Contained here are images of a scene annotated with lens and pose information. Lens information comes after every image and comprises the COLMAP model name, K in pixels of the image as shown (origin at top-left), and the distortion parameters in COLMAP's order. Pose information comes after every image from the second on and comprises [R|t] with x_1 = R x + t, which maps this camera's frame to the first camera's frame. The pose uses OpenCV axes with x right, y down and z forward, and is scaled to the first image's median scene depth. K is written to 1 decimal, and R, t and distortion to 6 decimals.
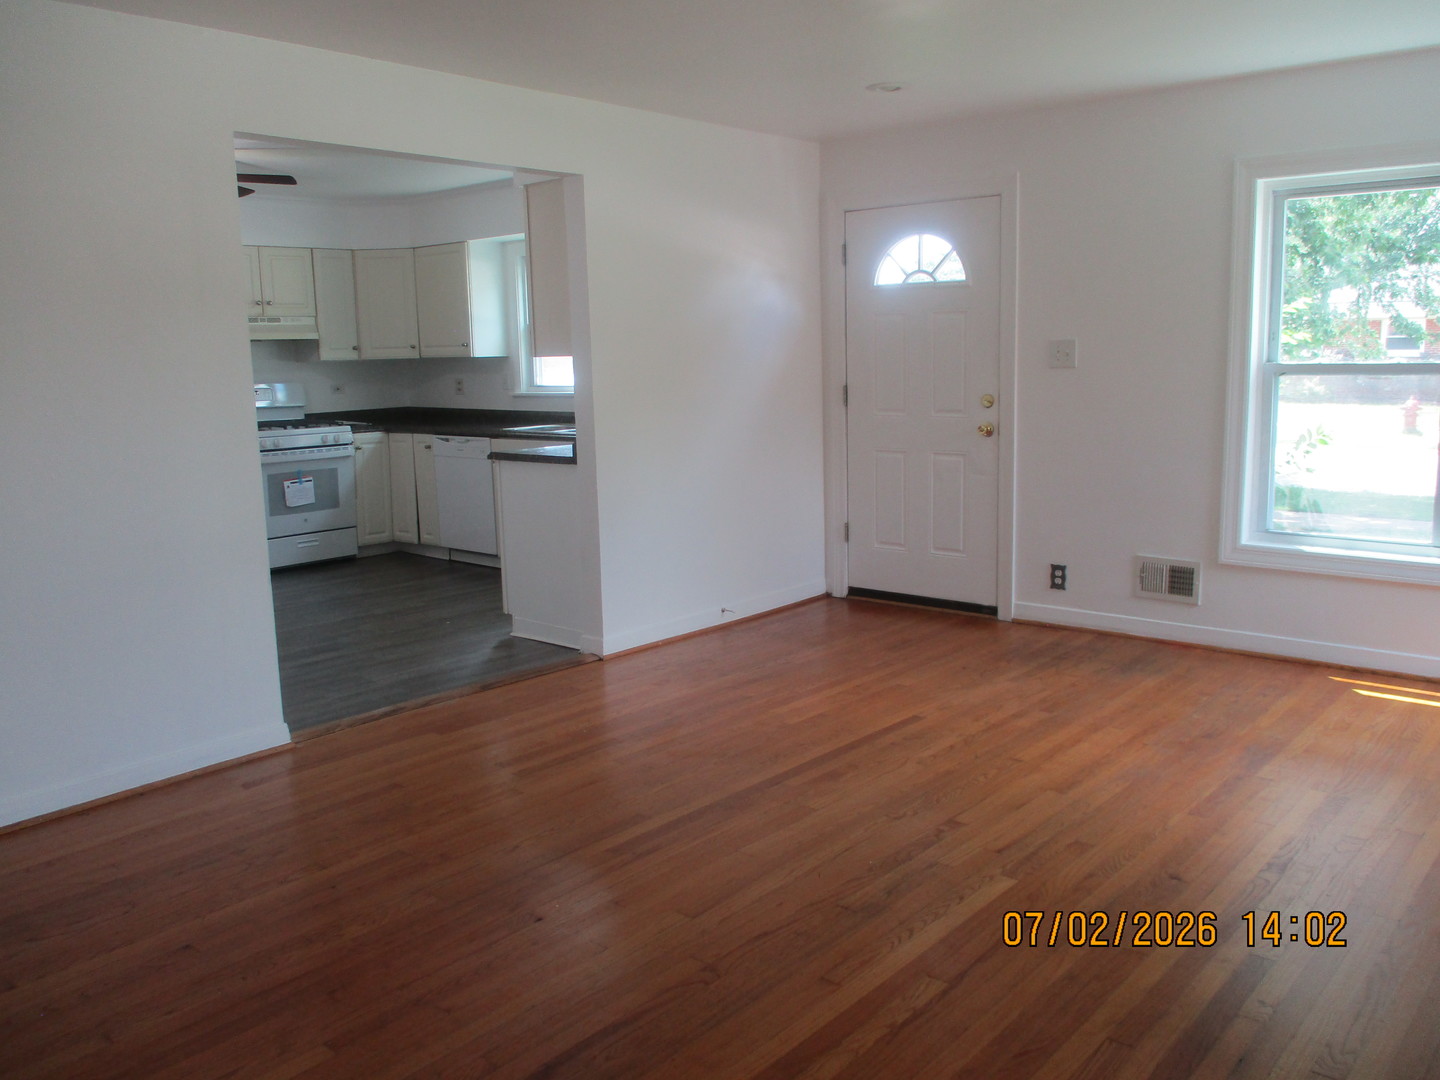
lens RADIAL K [[1185.2, 0, 720.0], [0, 1185.2, 540.0], [0, 0, 1]] dist [-0.045504, 0.020856]
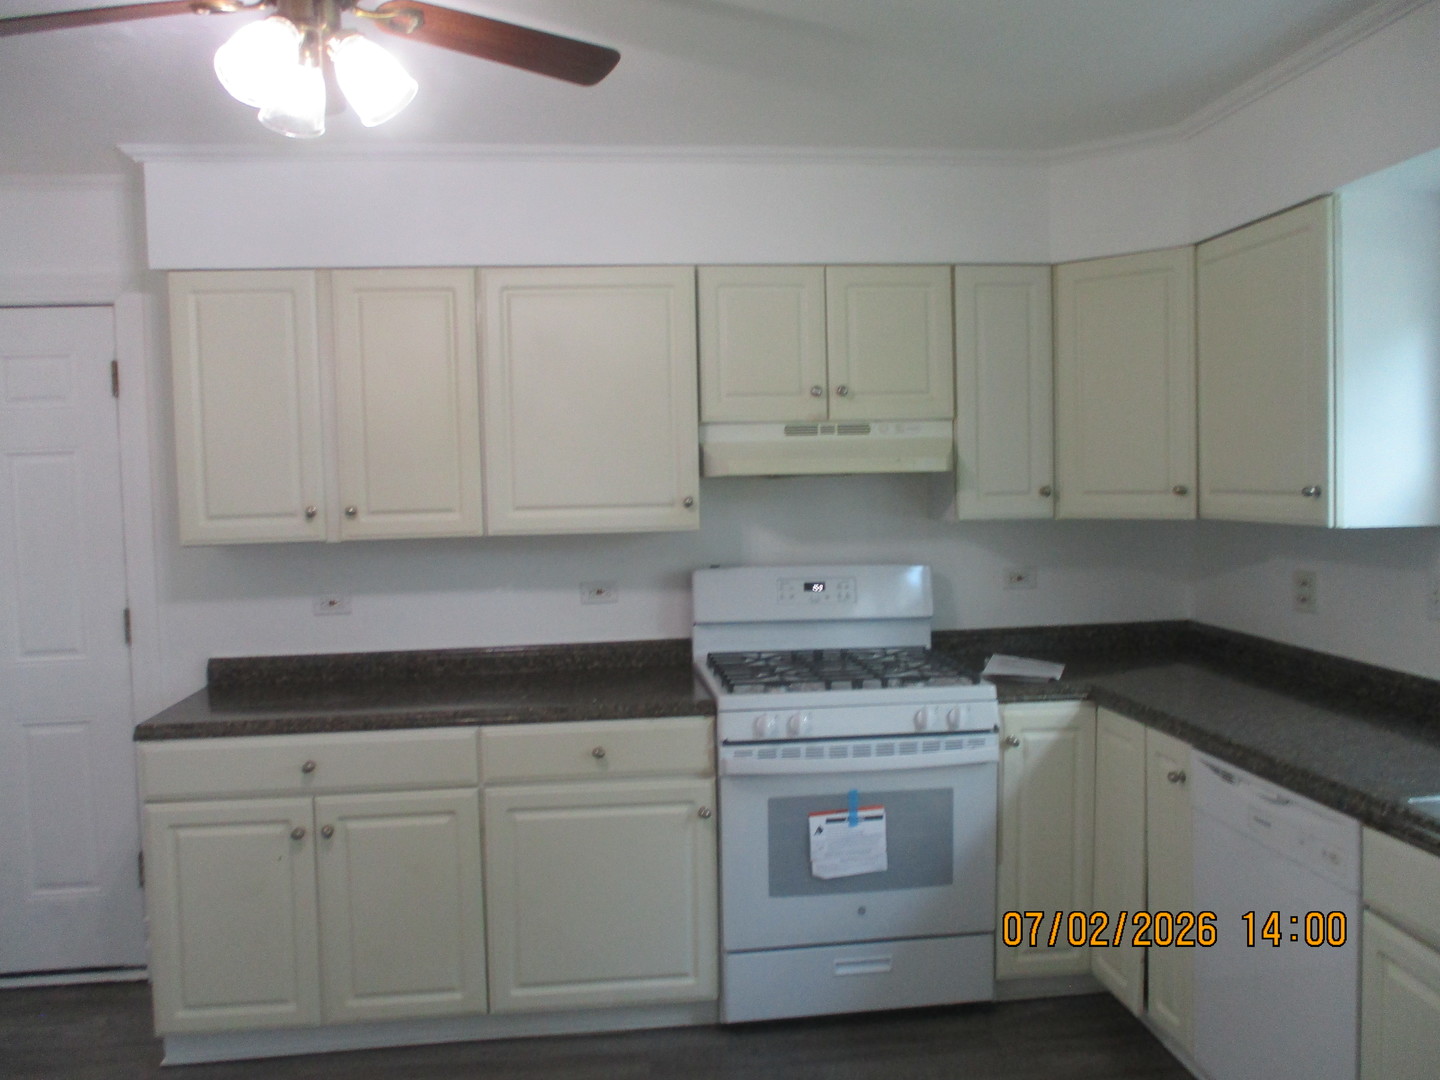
lens RADIAL K [[1185.2, 0, 720.0], [0, 1185.2, 540.0], [0, 0, 1]] dist [-0.045504, 0.020856]
pose [[0.743663, 0.039506, -0.667387, -0.116100], [-0.099454, 0.993683, -0.051999, -0.116479], [0.661116, 0.105044, 0.742894, 0.634813]]
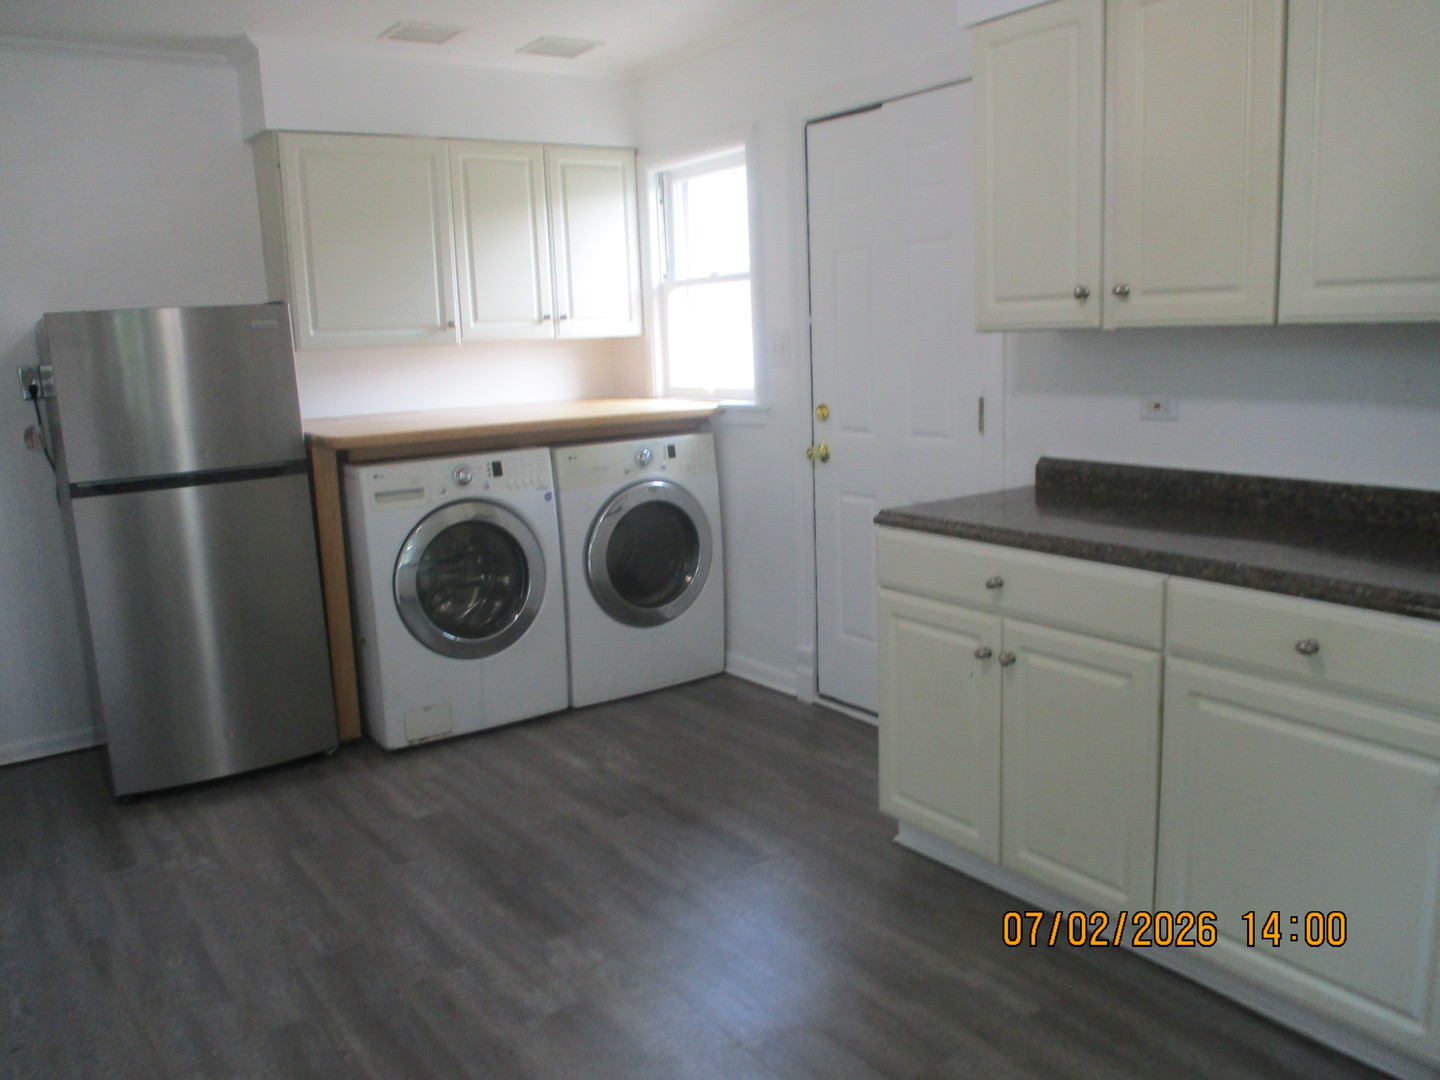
lens RADIAL K [[1185.2, 0, 720.0], [0, 1185.2, 540.0], [0, 0, 1]] dist [-0.045504, 0.020856]
pose [[-0.239311, 0.201963, -0.949706, -0.129084], [-0.118266, 0.964781, 0.234970, -0.132570], [0.963713, 0.168549, -0.206997, 0.836117]]
